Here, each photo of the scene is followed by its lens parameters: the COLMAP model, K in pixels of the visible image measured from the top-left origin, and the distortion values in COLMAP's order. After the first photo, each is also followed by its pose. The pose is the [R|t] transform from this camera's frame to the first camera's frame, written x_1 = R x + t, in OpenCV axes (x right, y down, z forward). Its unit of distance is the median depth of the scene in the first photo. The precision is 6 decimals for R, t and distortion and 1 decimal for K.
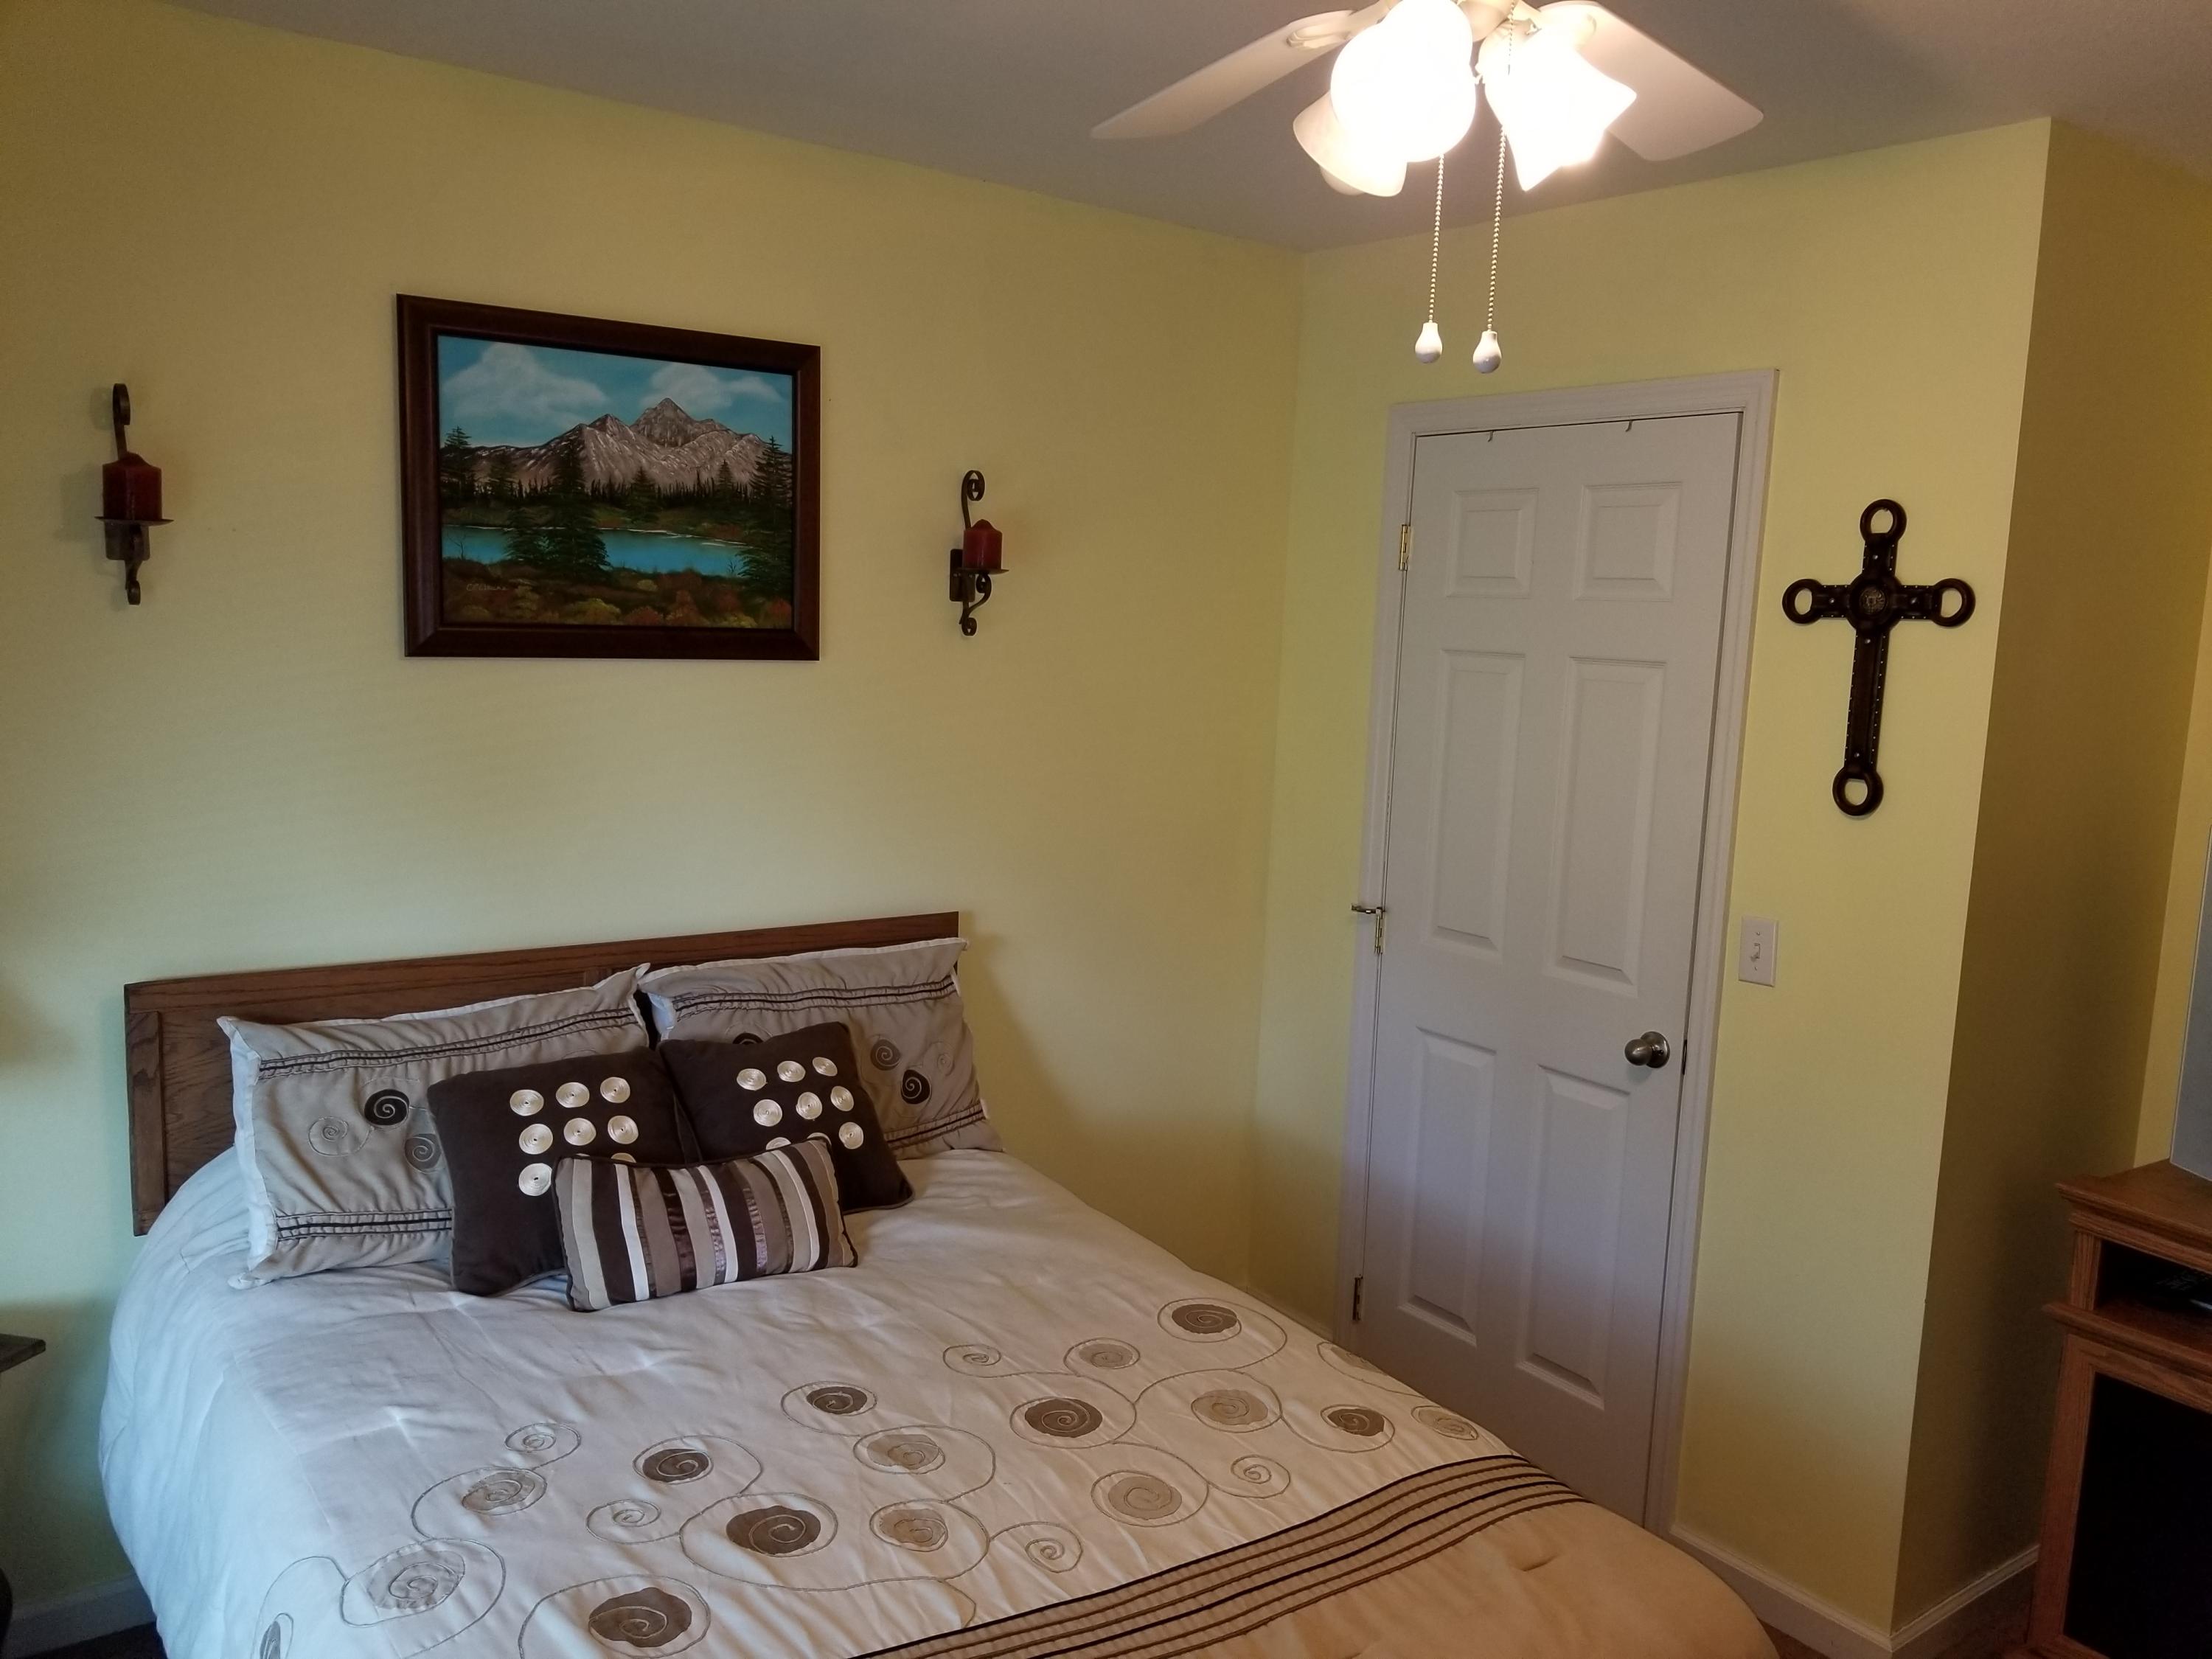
lens RADIAL K [[1775.1, 0, 1111.5], [0, 1775.1, 841.3], [0, 0, 1]] dist [0.048538, -0.084555]
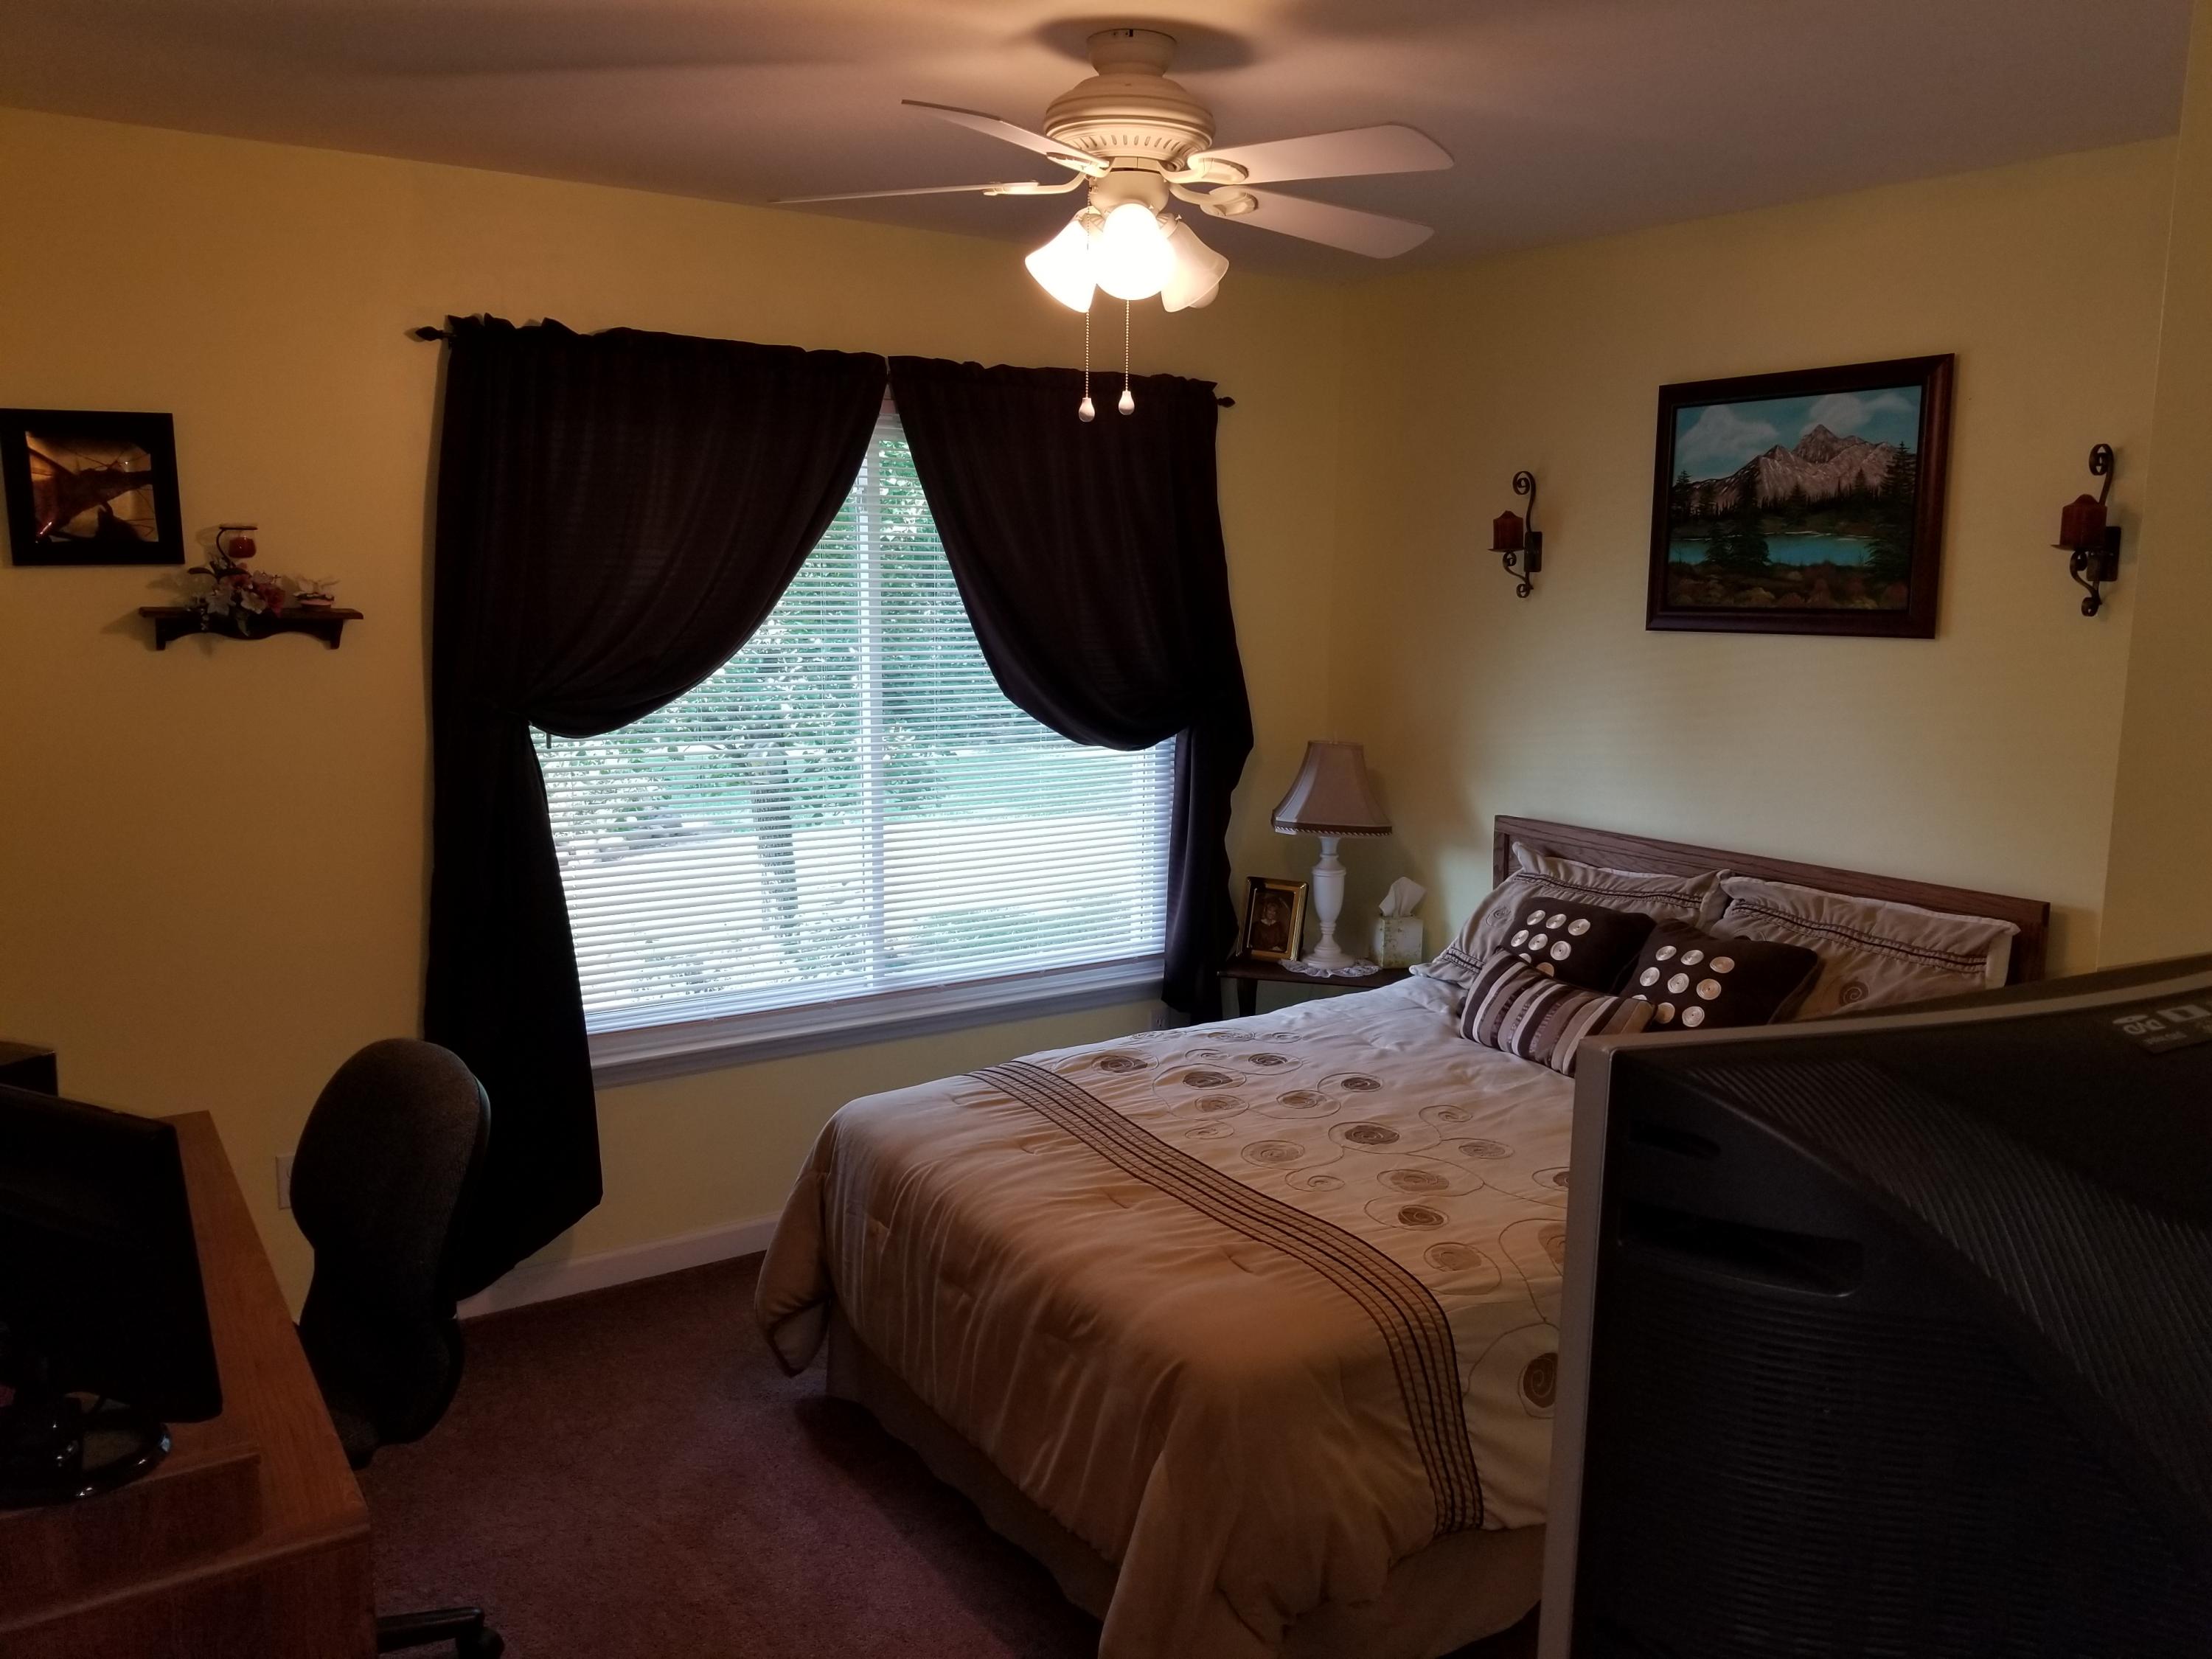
lens RADIAL K [[1775.1, 0, 1118.6], [0, 1775.1, 826.1], [0, 0, 1]] dist [0.048538, -0.084555]
pose [[-0.066312, 0.098506, -0.992925, 1.059080], [-0.147647, 0.983192, 0.107401, -0.035883], [0.986815, 0.153724, -0.050653, 0.634145]]
